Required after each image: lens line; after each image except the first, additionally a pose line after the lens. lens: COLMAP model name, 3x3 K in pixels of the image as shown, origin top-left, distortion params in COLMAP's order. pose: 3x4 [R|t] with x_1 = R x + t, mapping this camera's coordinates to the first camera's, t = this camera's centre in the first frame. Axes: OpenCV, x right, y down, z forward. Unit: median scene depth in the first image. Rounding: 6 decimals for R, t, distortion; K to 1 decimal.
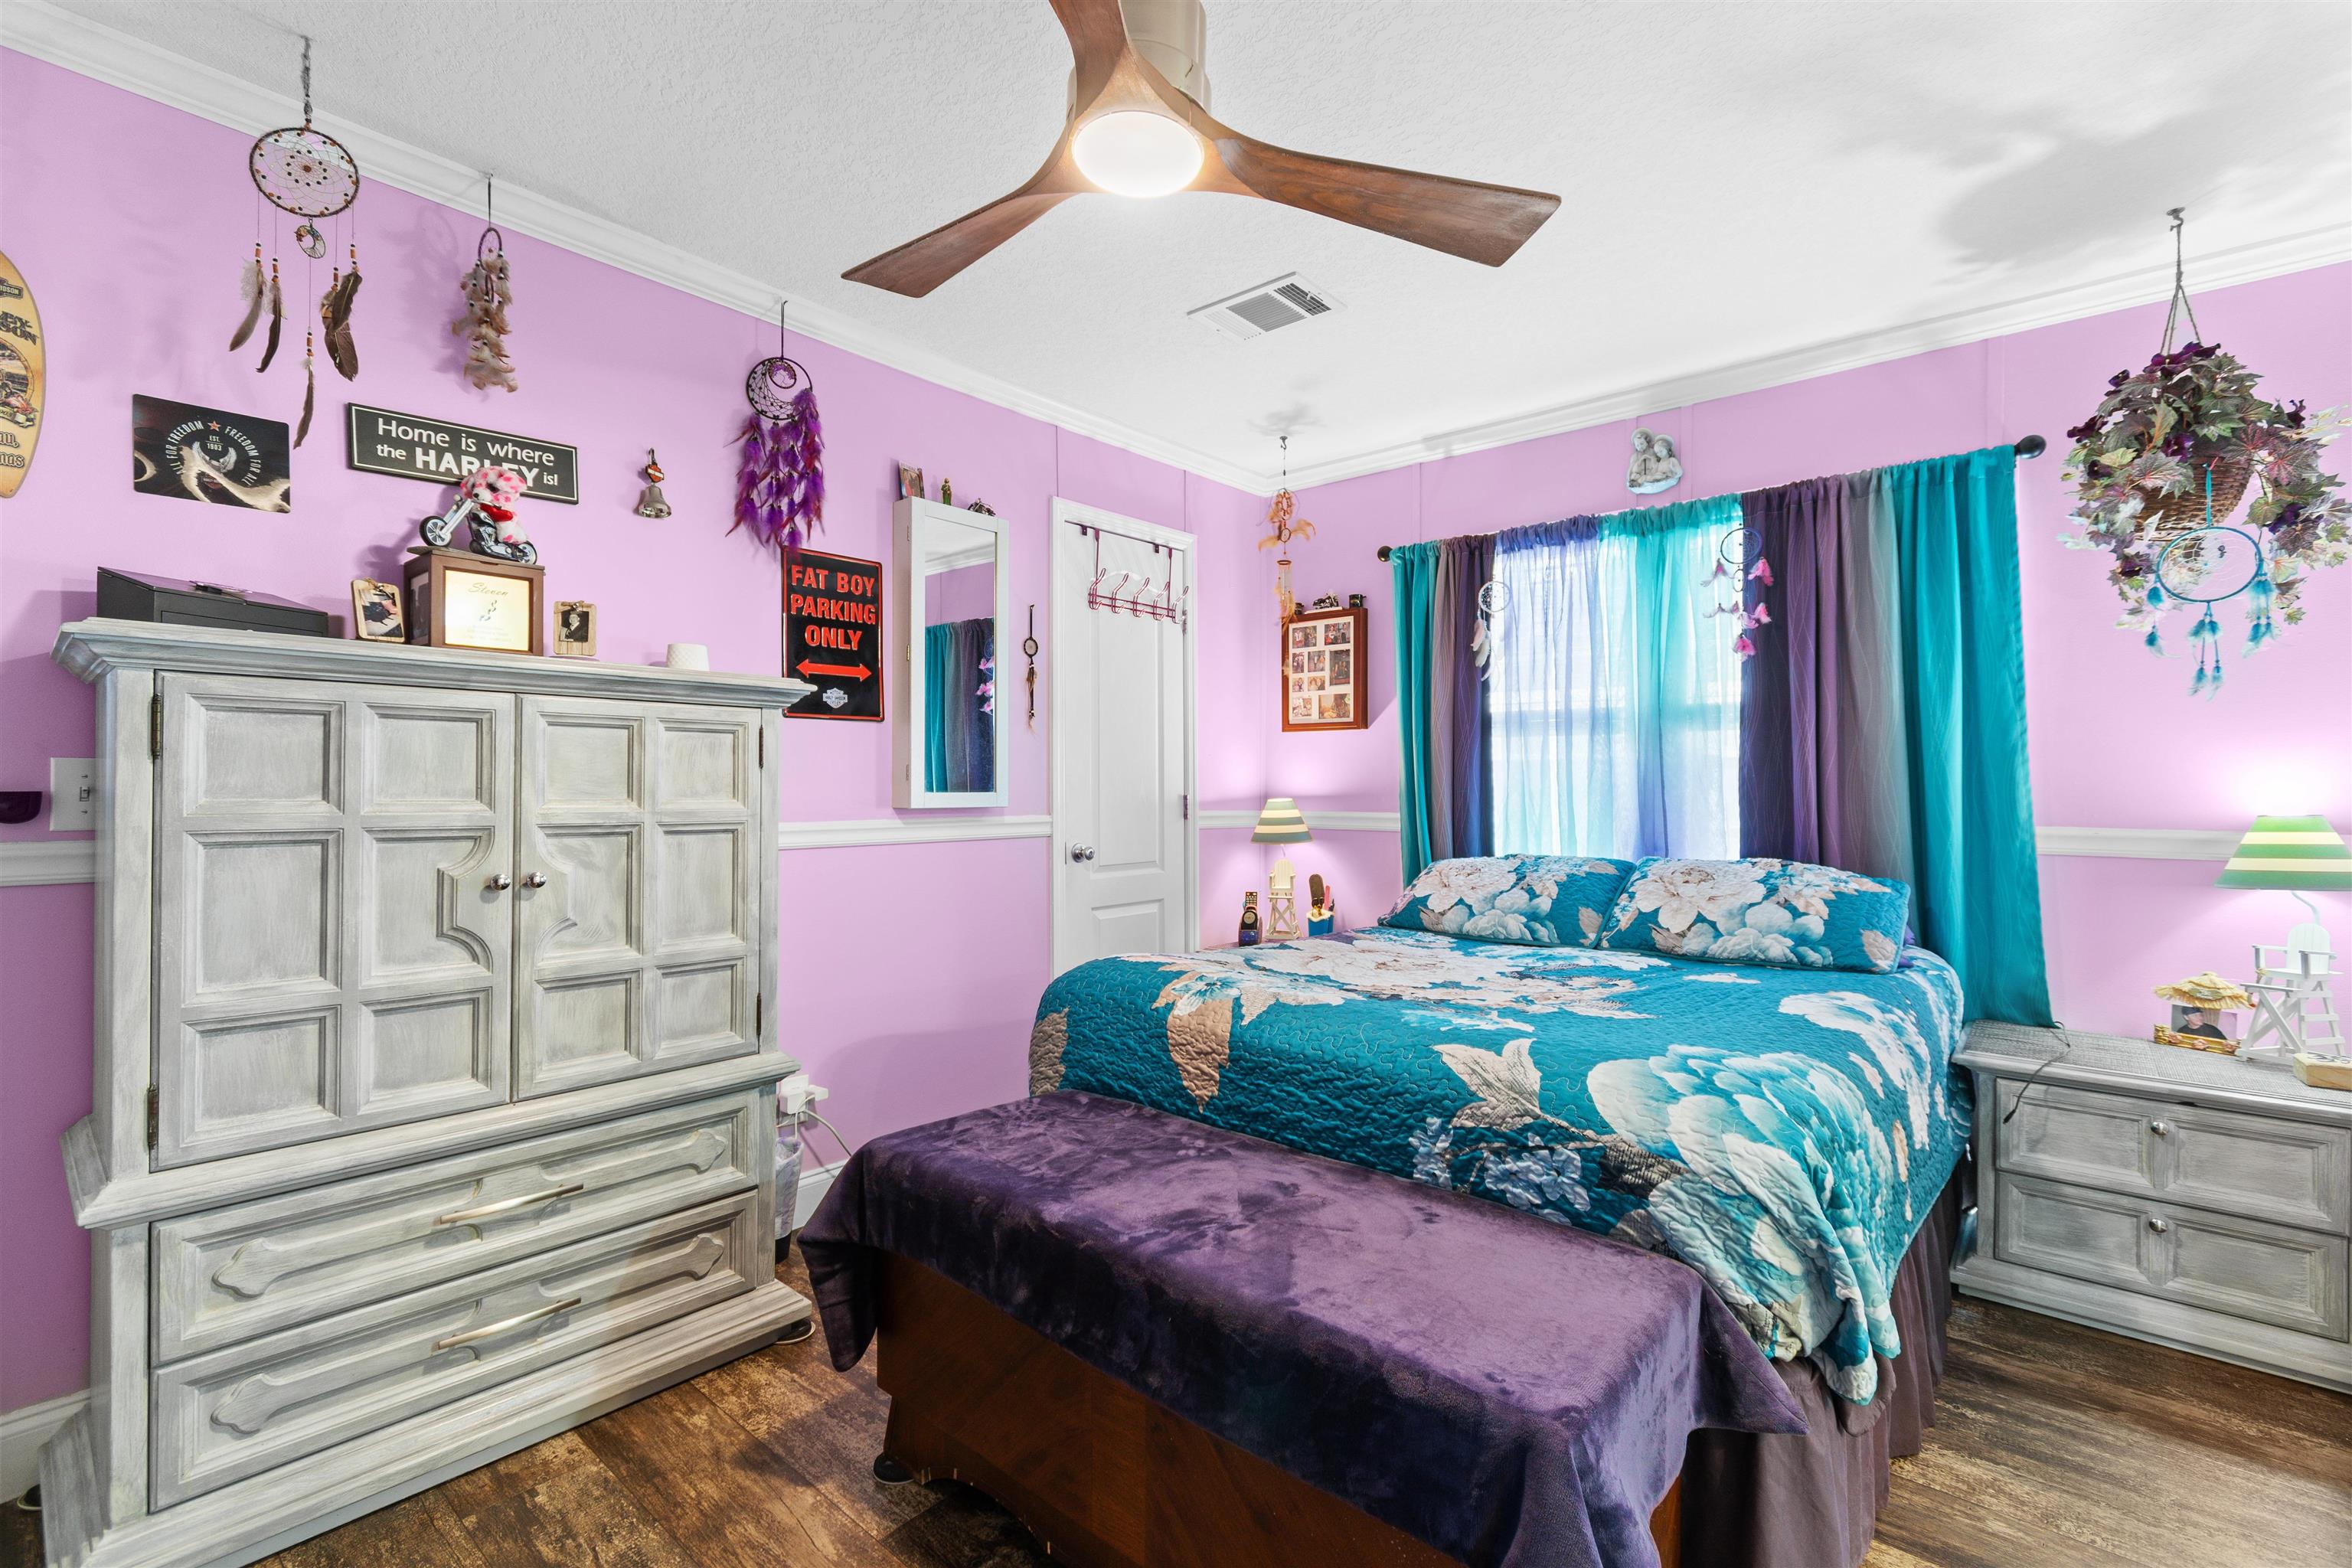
lens RADIAL K [[1053.3, 0, 1210.5], [0, 1053.3, 781.3], [0, 0, 1]] dist [0.001122, 0.000469]
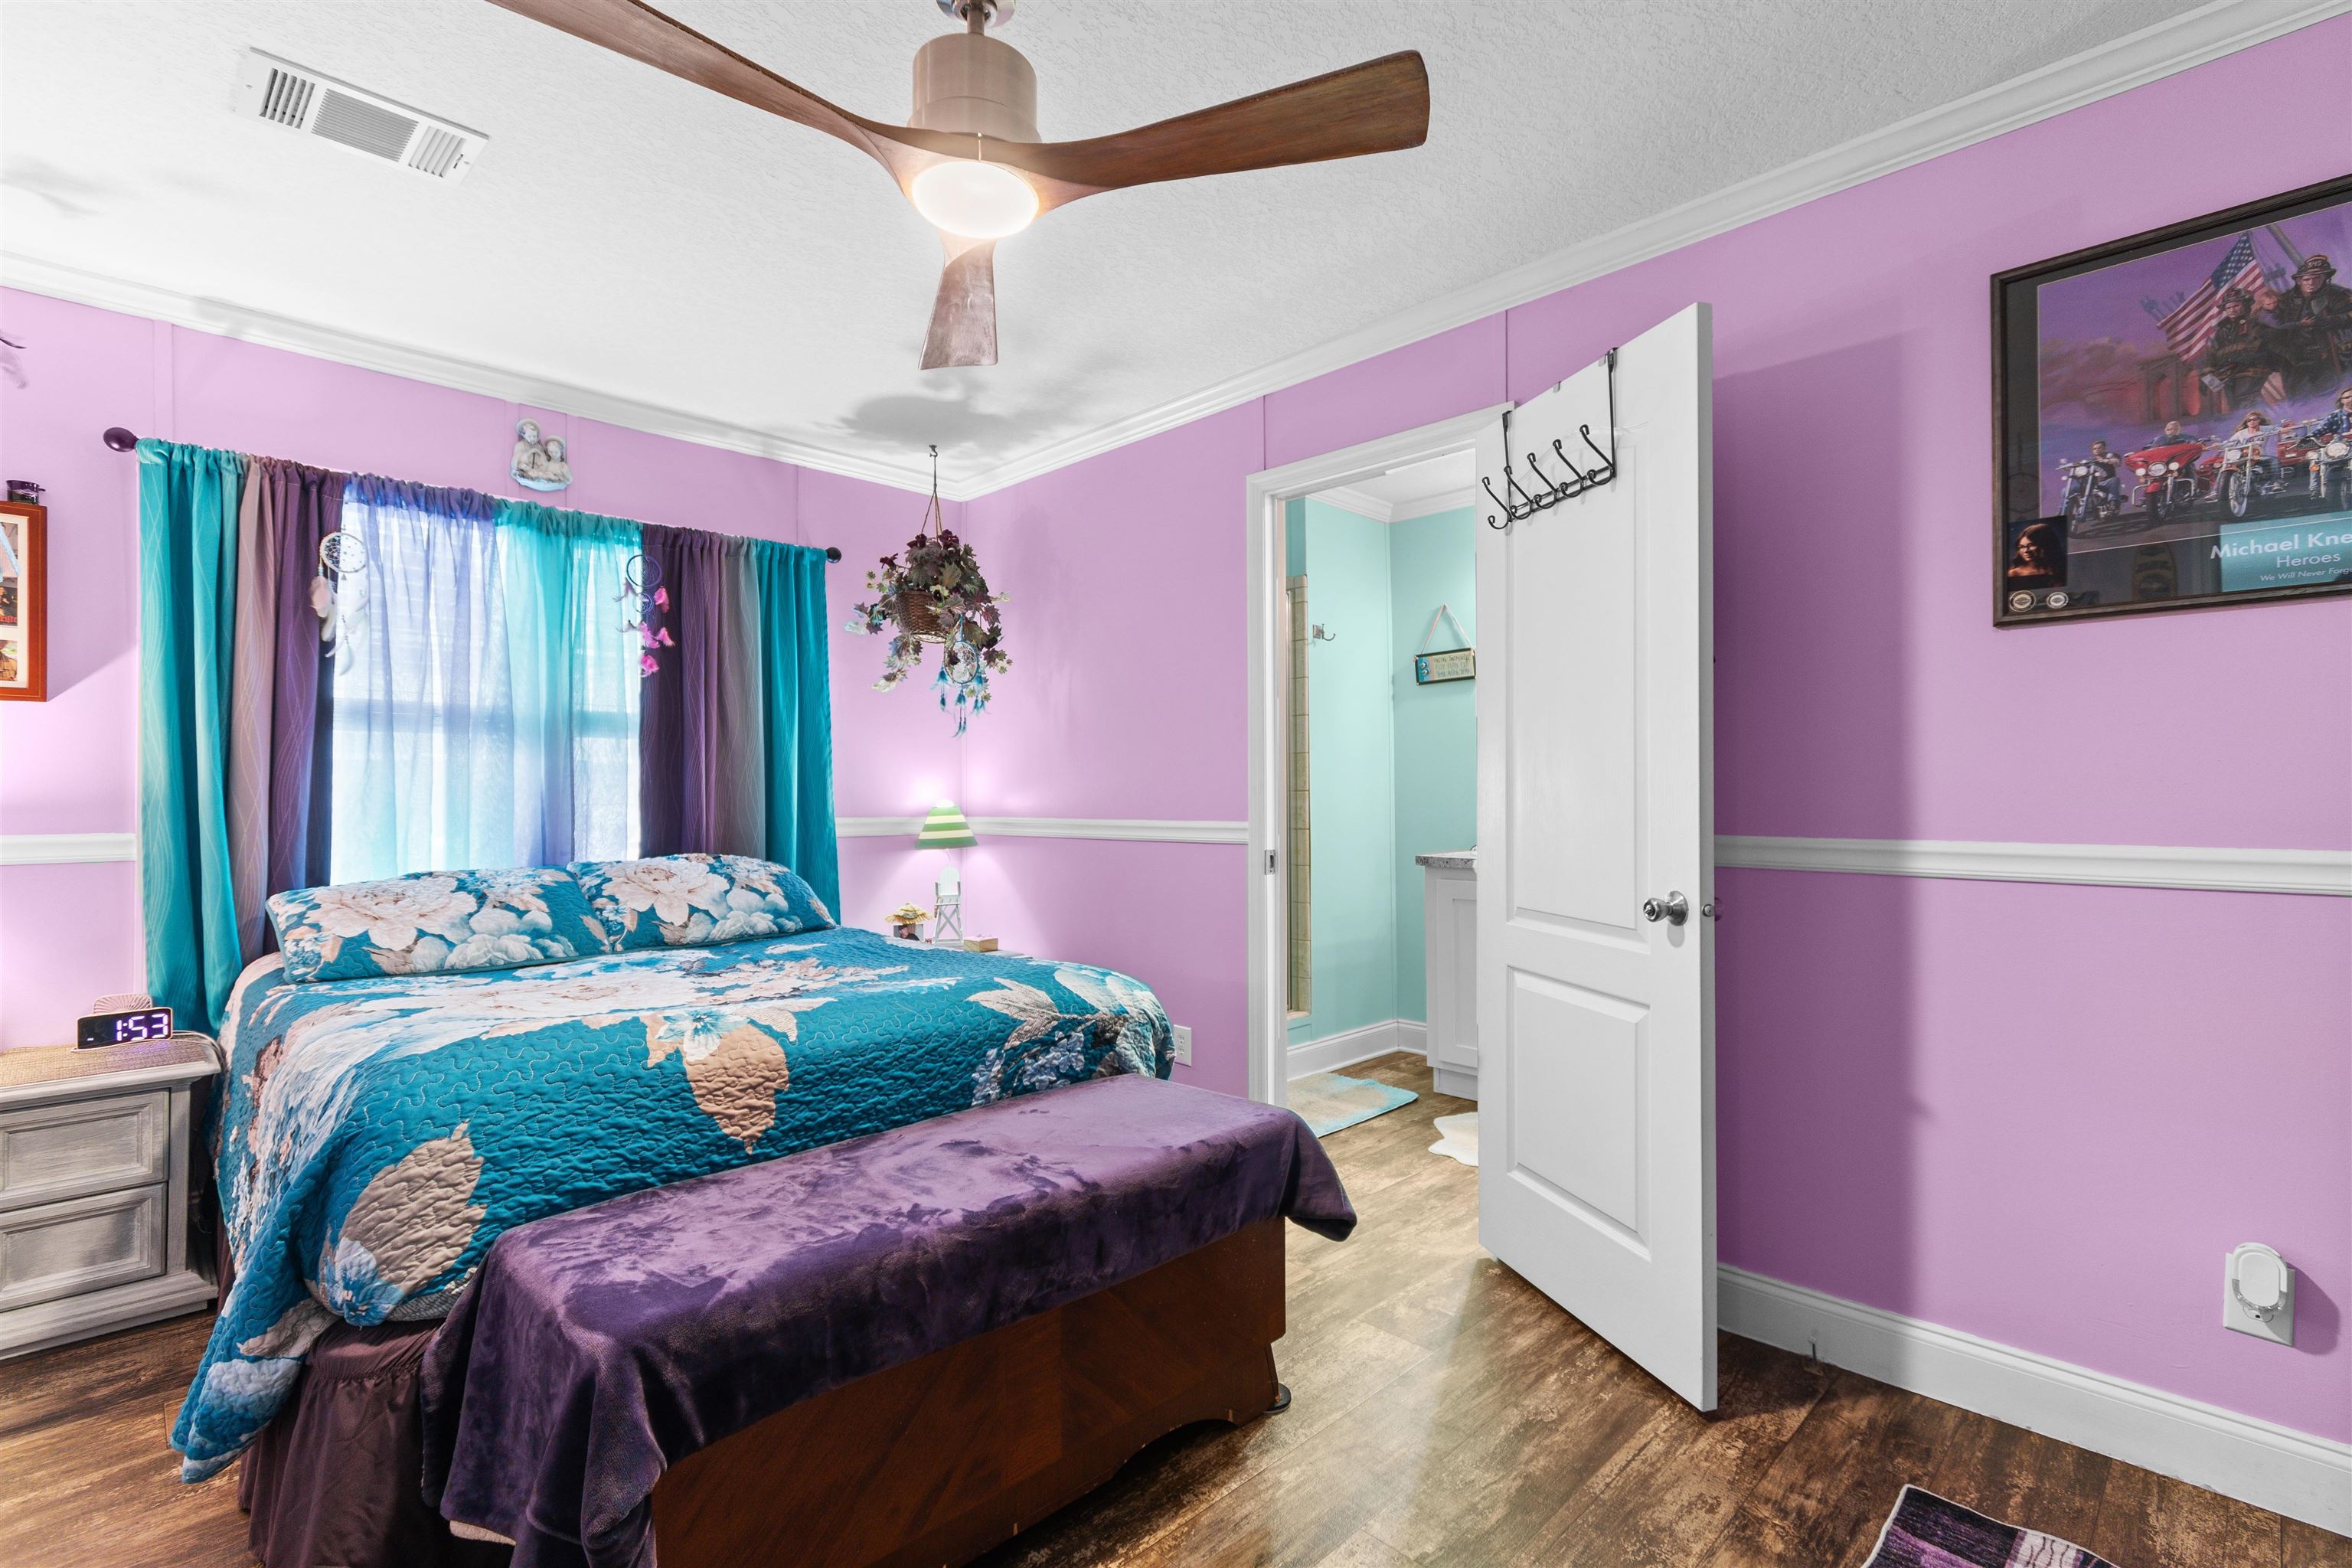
lens RADIAL K [[1053.3, 0, 1210.5], [0, 1053.3, 781.3], [0, 0, 1]] dist [0.001122, 0.000469]
pose [[0.068784, 0.005556, 0.997616, -0.623469], [-0.001810, 0.999984, -0.005444, -0.000253], [-0.997630, -0.001432, 0.068793, 0.384742]]
